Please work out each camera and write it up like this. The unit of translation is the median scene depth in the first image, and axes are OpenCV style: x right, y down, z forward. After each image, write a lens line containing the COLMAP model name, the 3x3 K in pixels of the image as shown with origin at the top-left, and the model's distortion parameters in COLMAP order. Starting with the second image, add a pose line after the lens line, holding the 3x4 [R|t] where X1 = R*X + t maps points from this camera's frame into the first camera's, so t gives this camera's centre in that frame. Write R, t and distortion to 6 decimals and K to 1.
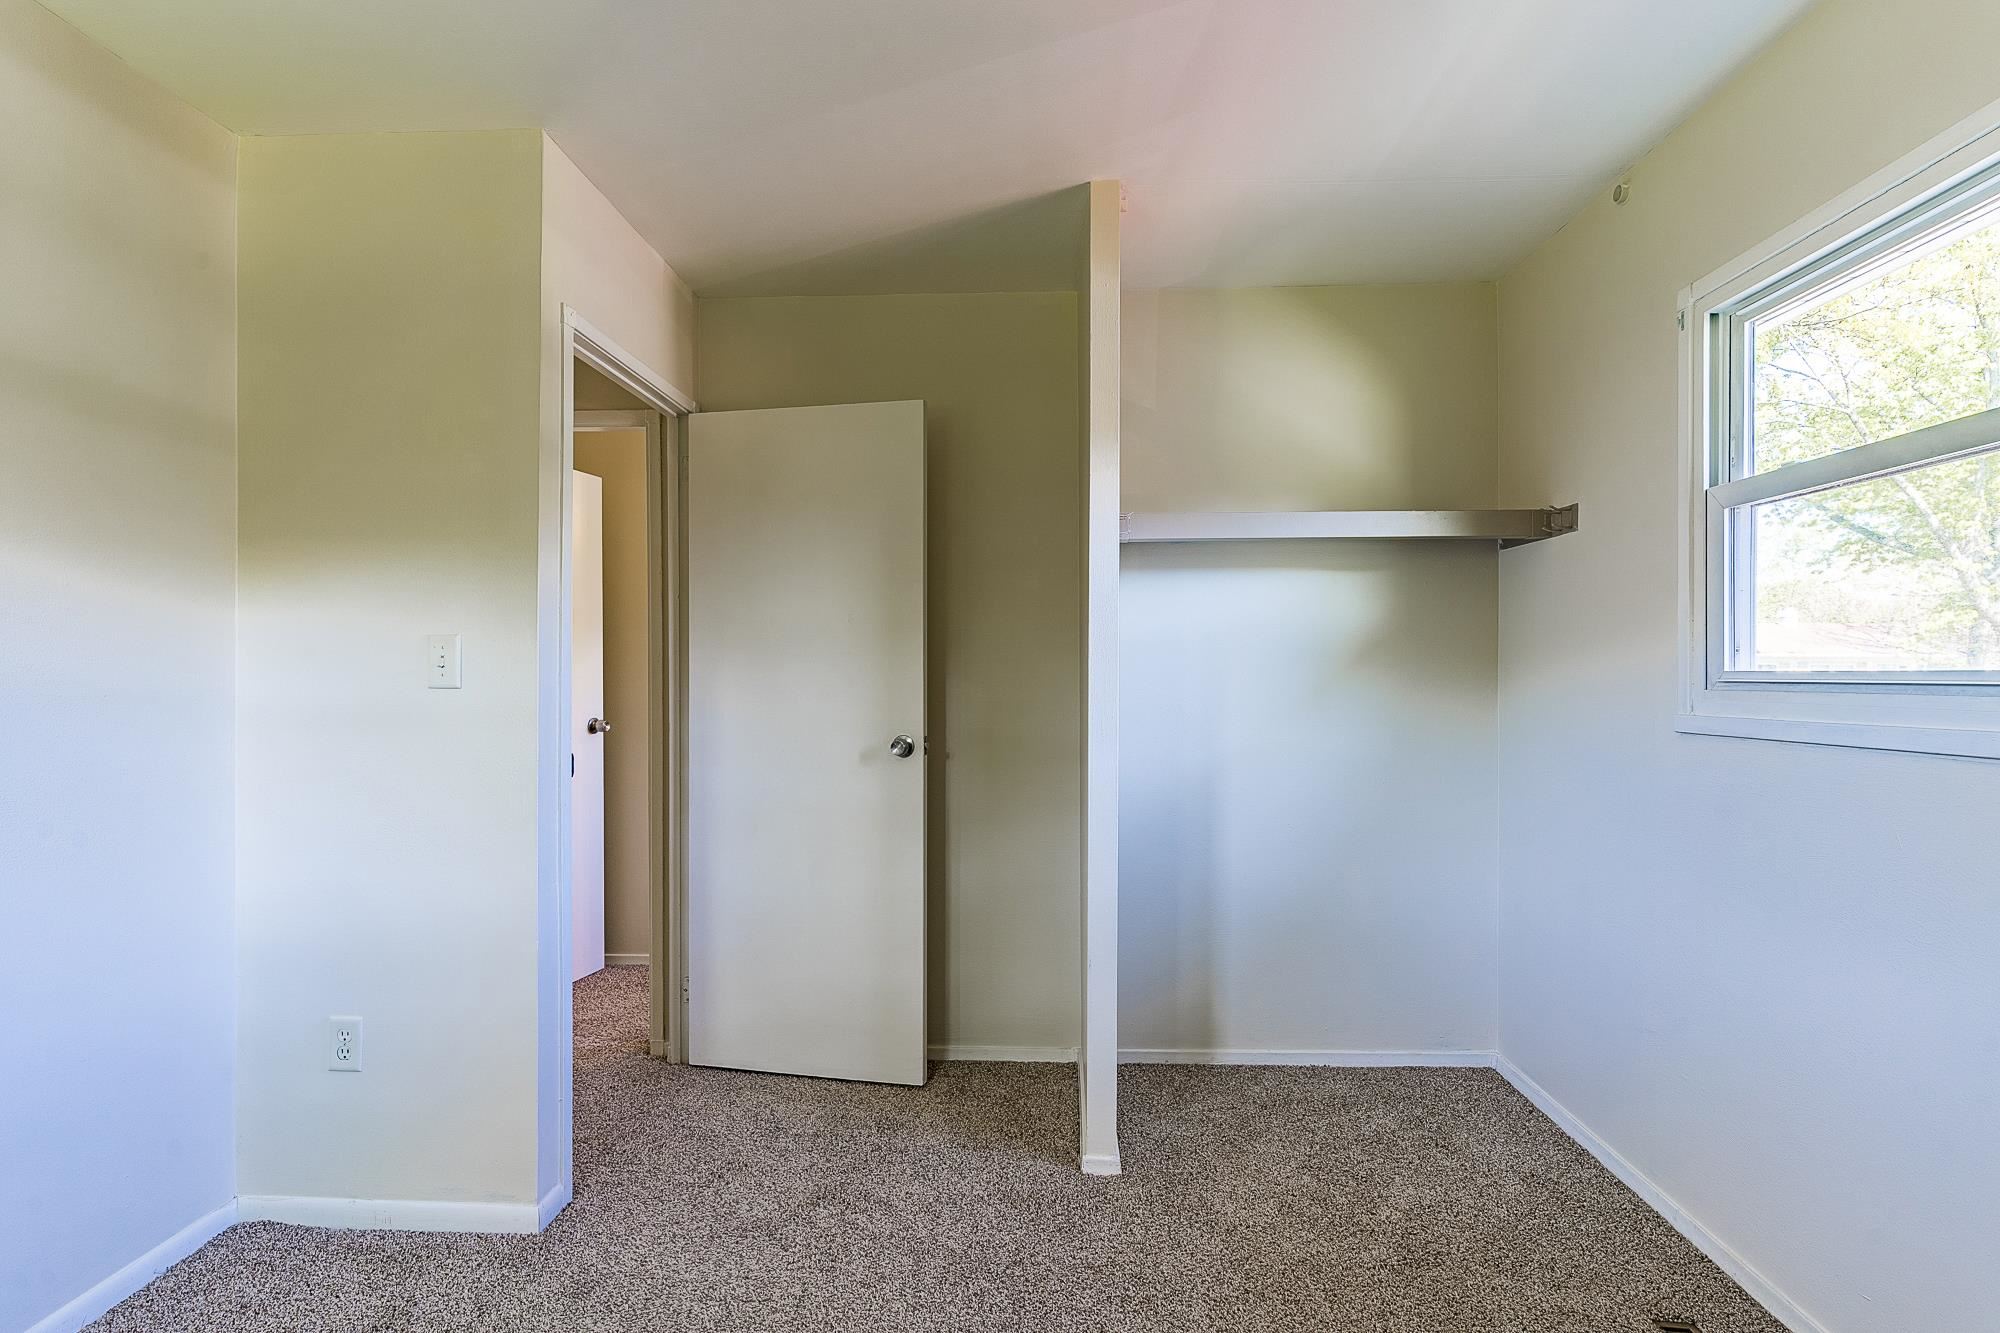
lens RADIAL K [[969.1, 0, 1000.0], [0, 969.1, 666.5], [0, 0, 1]] dist [0.002120, -0.000043]
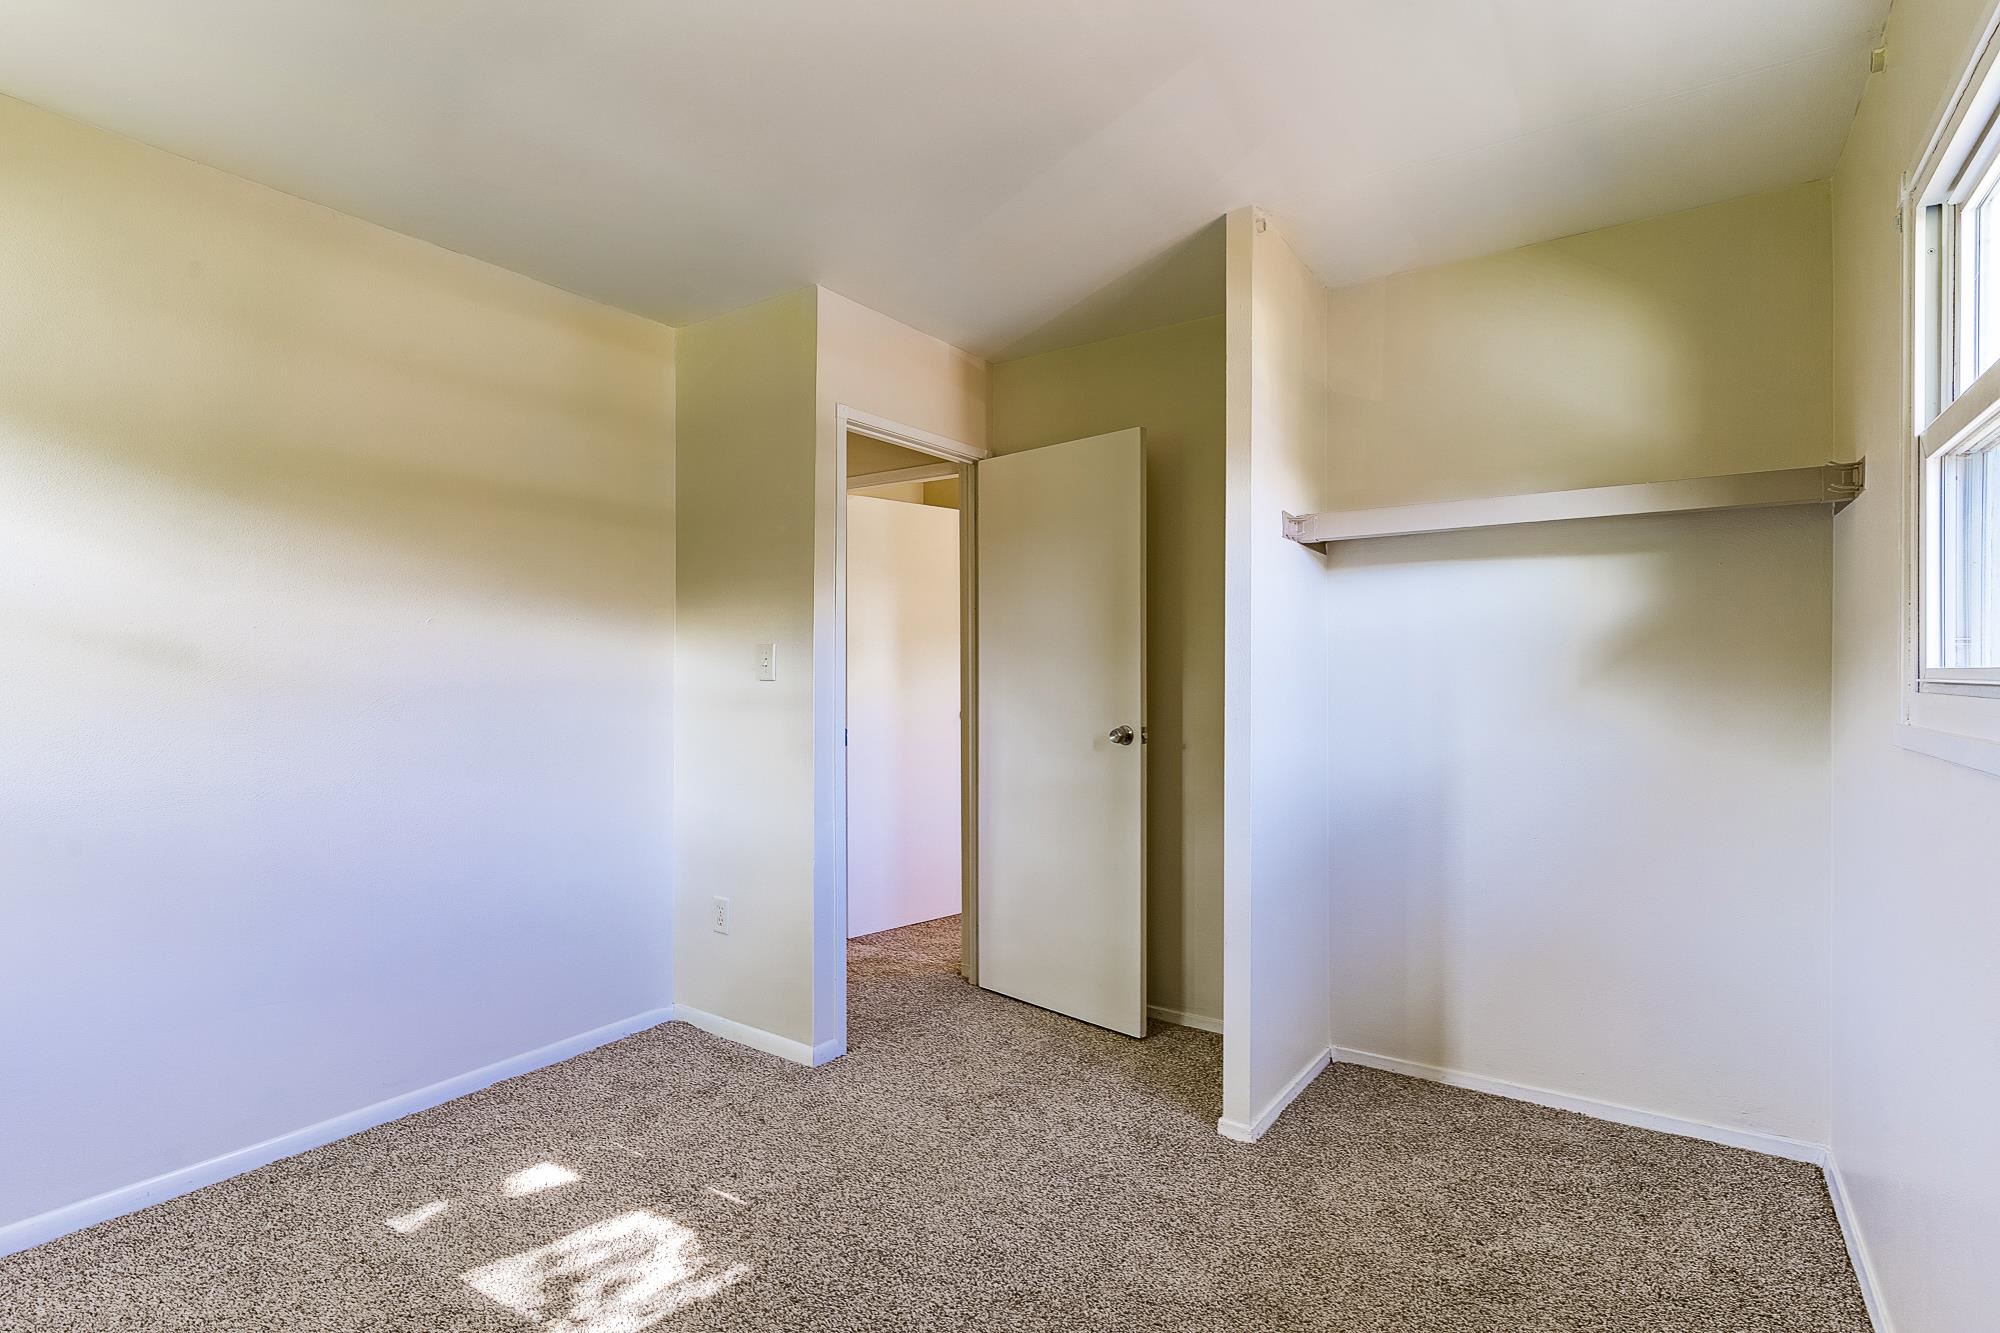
lens RADIAL K [[969.1, 0, 1000.0], [0, 969.1, 666.5], [0, 0, 1]] dist [0.002120, -0.000043]
pose [[0.847293, -0.001031, -0.531124, 0.385944], [0.001009, 0.999999, -0.000332, 0.002531], [0.531124, -0.000255, 0.847294, -0.036693]]
